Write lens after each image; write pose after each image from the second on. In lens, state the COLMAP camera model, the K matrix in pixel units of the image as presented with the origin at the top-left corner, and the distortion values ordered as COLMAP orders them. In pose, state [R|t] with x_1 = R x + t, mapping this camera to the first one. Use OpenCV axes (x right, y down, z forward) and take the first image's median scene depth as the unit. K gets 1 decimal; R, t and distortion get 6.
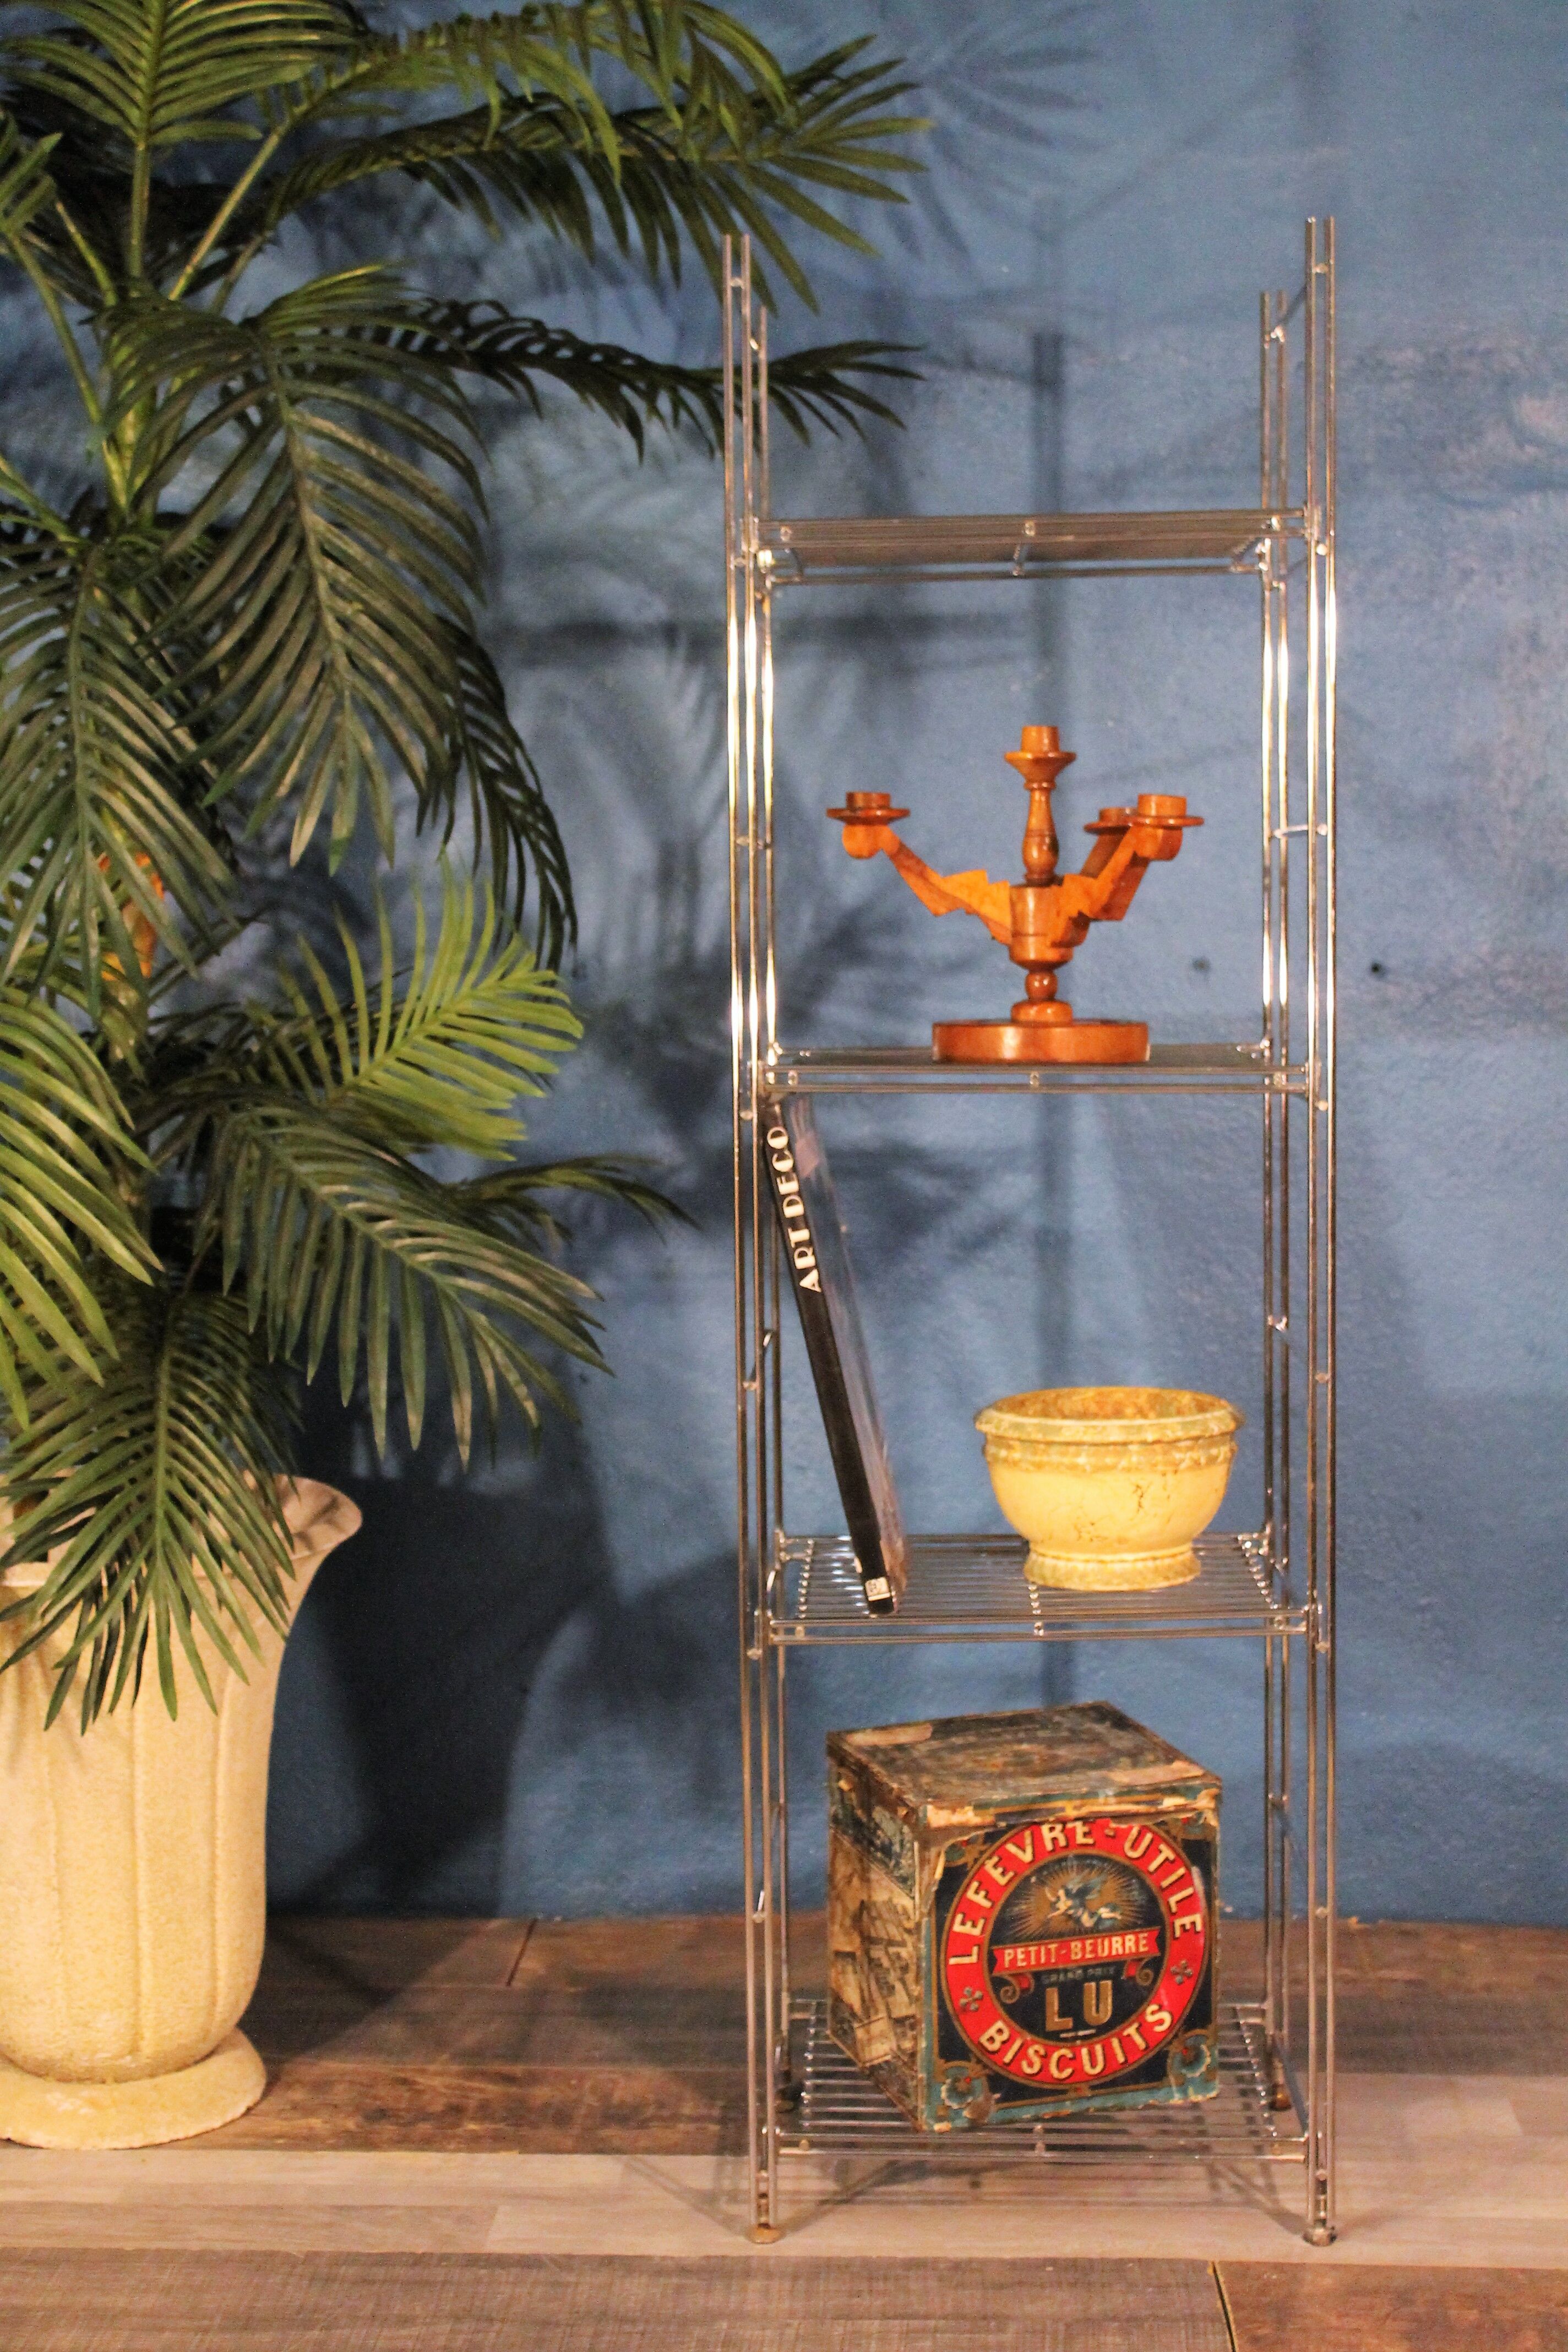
lens RADIAL K [[3527.8, 0, 793.0], [0, 3527.8, 1171.5], [0, 0, 1]] dist [-0.018251, -0.001901]
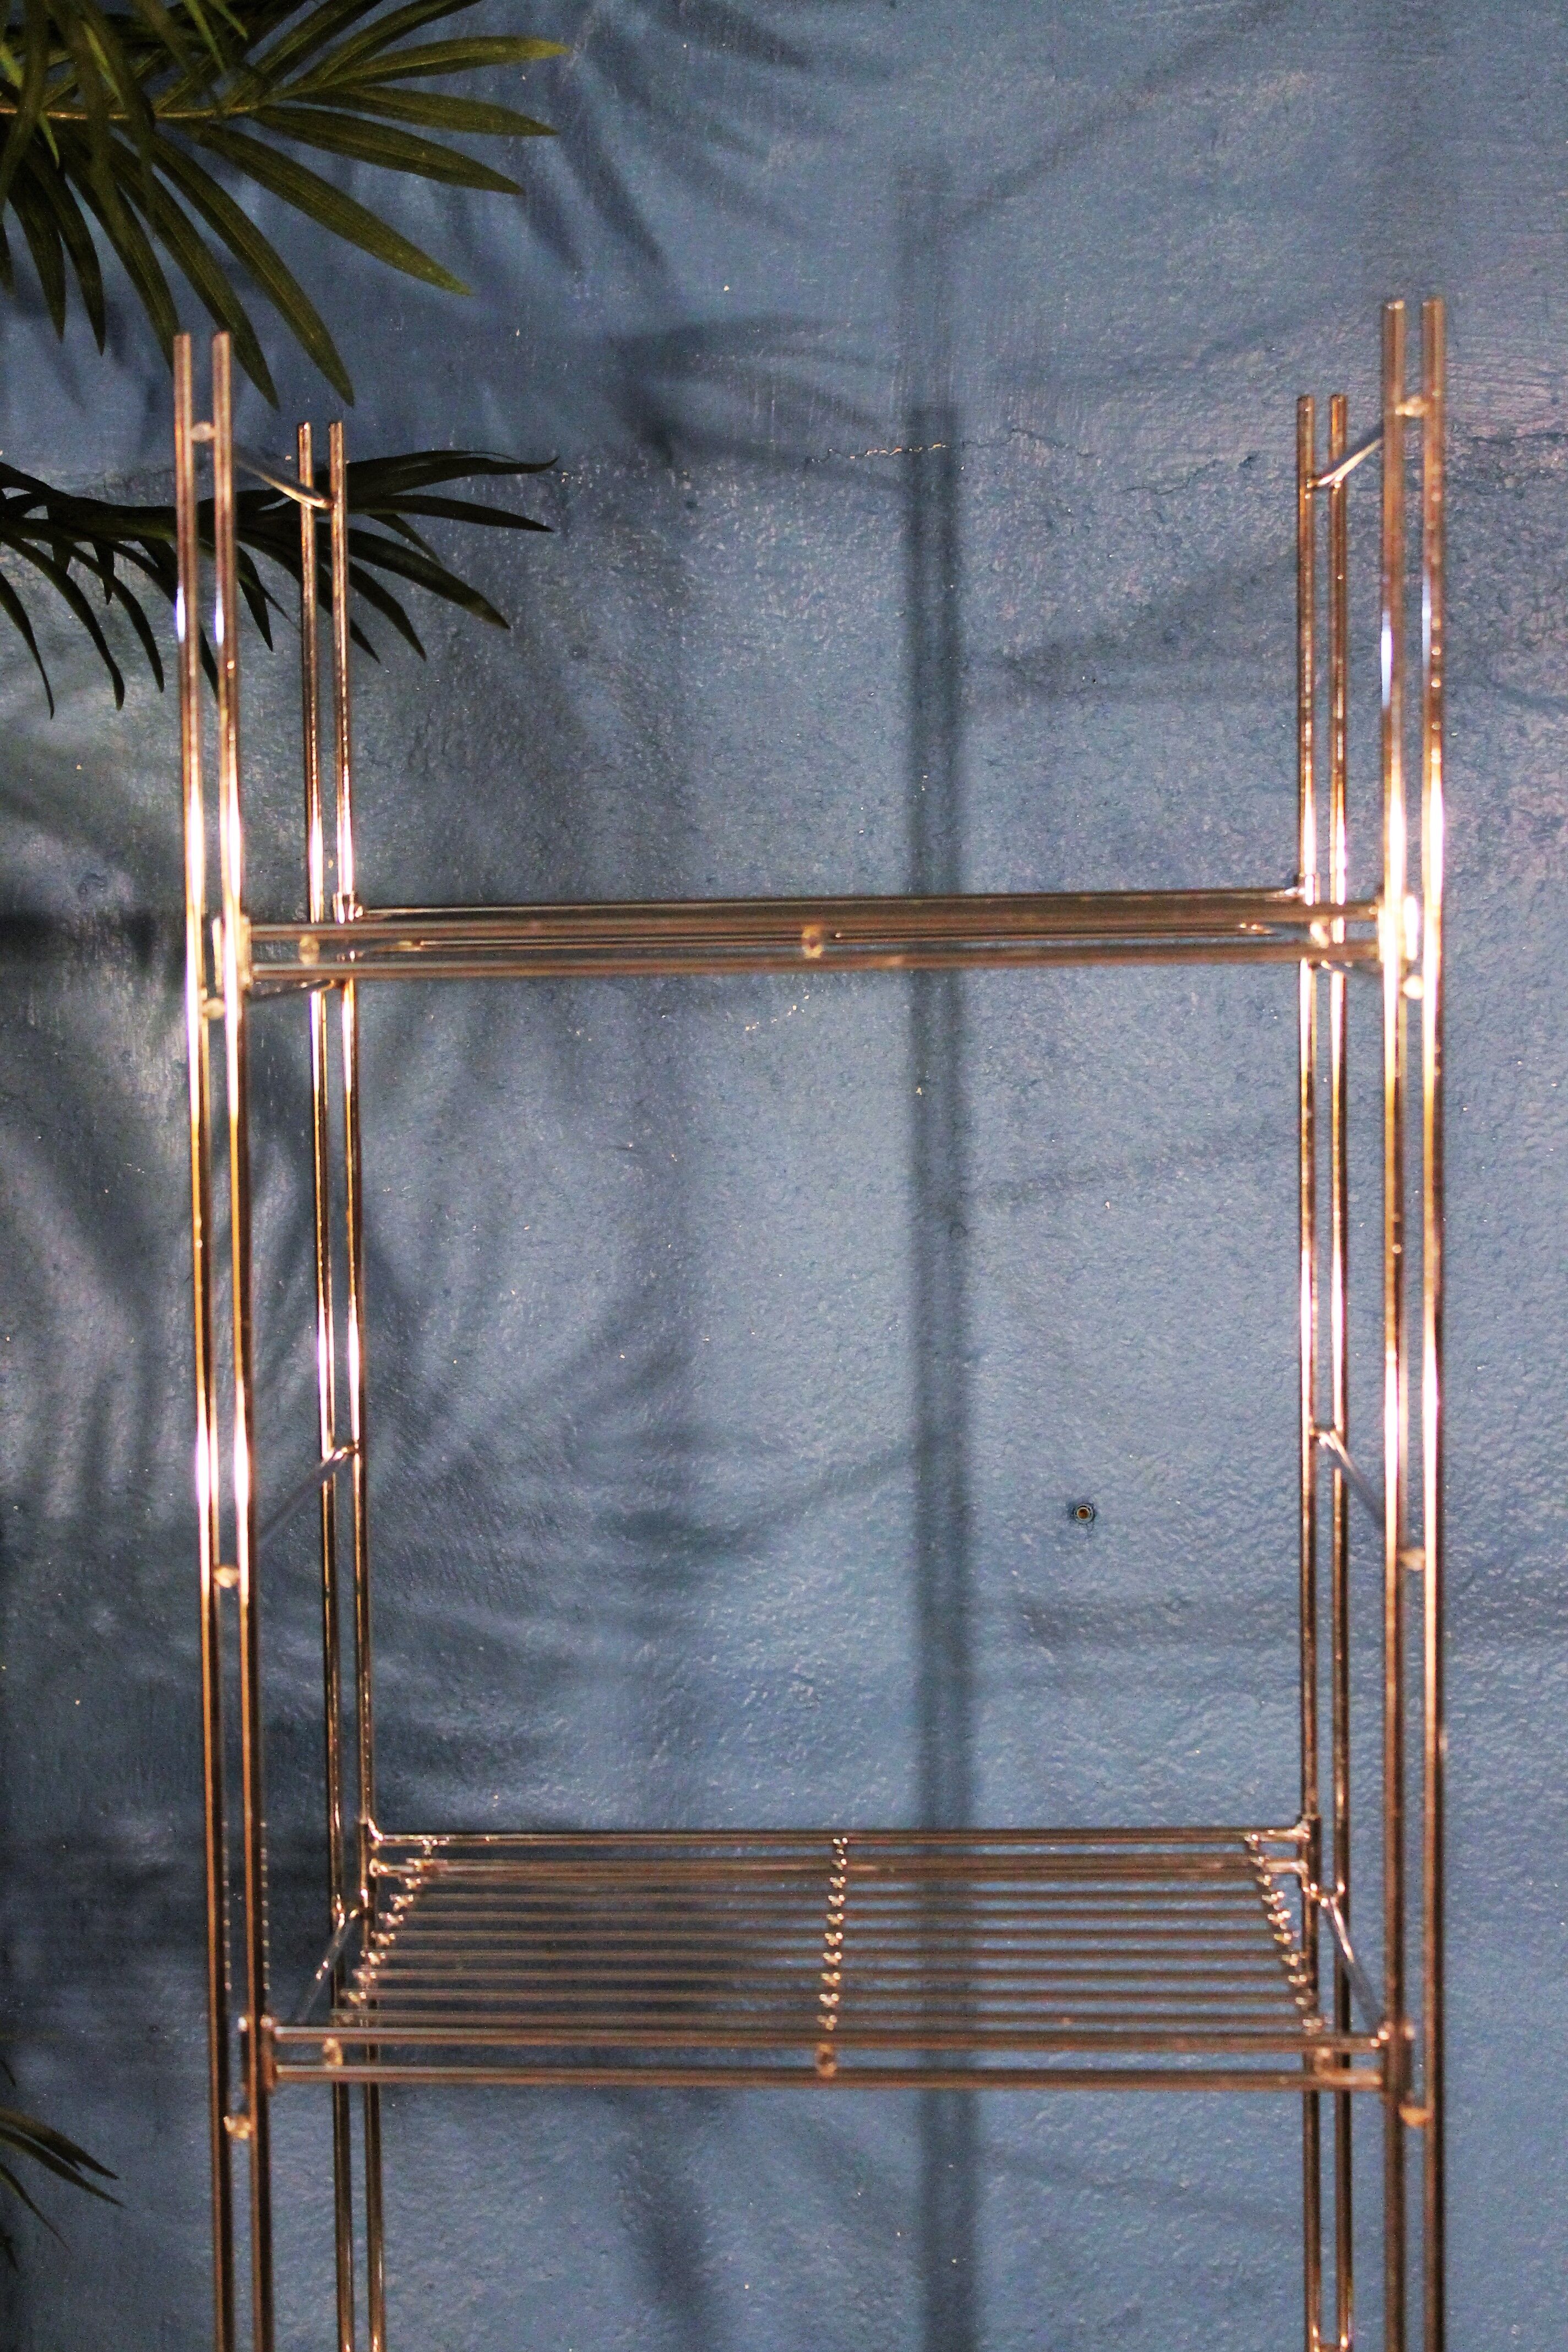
lens RADIAL K [[4200.7, 0, 784.0], [0, 4200.7, 1176.0], [0, 0, 1]] dist [0.022291, 0.061076]
pose [[0.999388, -0.006584, 0.034353, 0.045427], [0.006450, 0.999971, 0.004000, -0.117566], [-0.034378, -0.003776, 0.999402, 0.329747]]
